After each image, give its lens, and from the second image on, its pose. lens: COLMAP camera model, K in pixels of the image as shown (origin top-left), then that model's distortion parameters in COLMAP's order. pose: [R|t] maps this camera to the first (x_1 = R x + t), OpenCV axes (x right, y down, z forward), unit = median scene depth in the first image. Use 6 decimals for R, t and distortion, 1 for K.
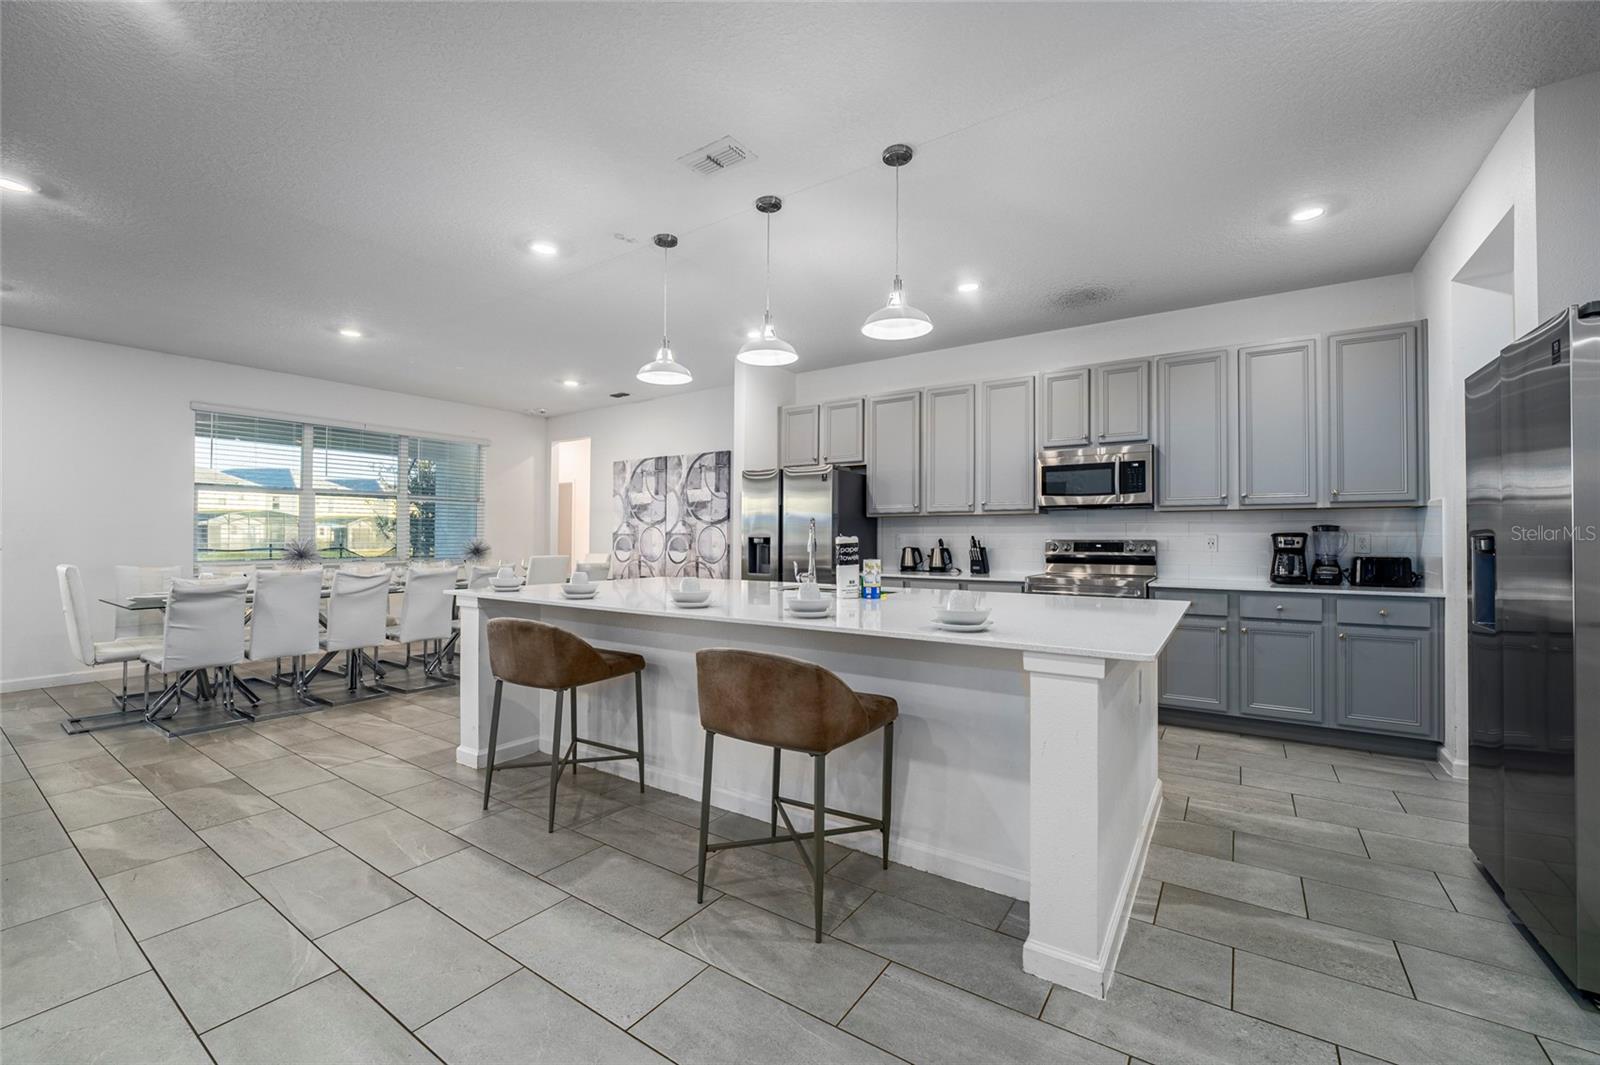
lens RADIAL K [[657.3, 0, 793.5], [0, 657.3, 536.5], [0, 0, 1]] dist [-0.003174, -0.000265]
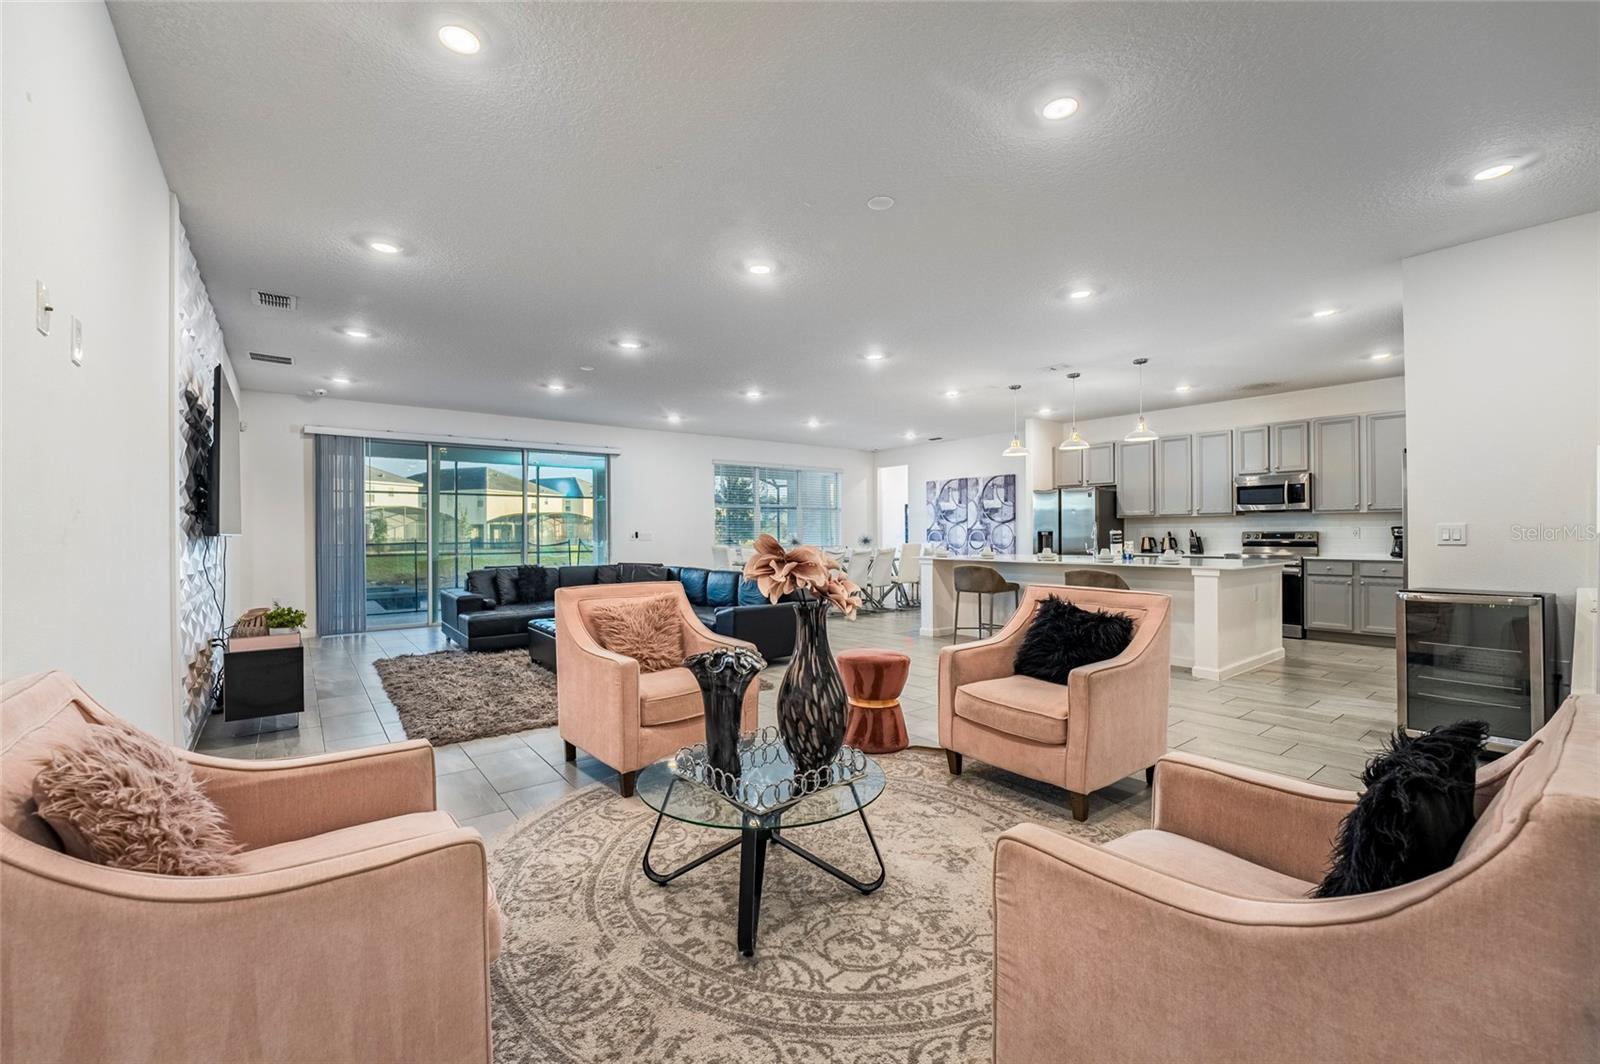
lens RADIAL K [[657.3, 0, 808.6], [0, 657.3, 529.2], [0, 0, 1]] dist [-0.003174, -0.000265]
pose [[0.955868, -0.008545, -0.293674, -0.135959], [0.007752, 0.999962, -0.003863, -0.002661], [0.293696, 0.001416, 0.955898, -0.737995]]
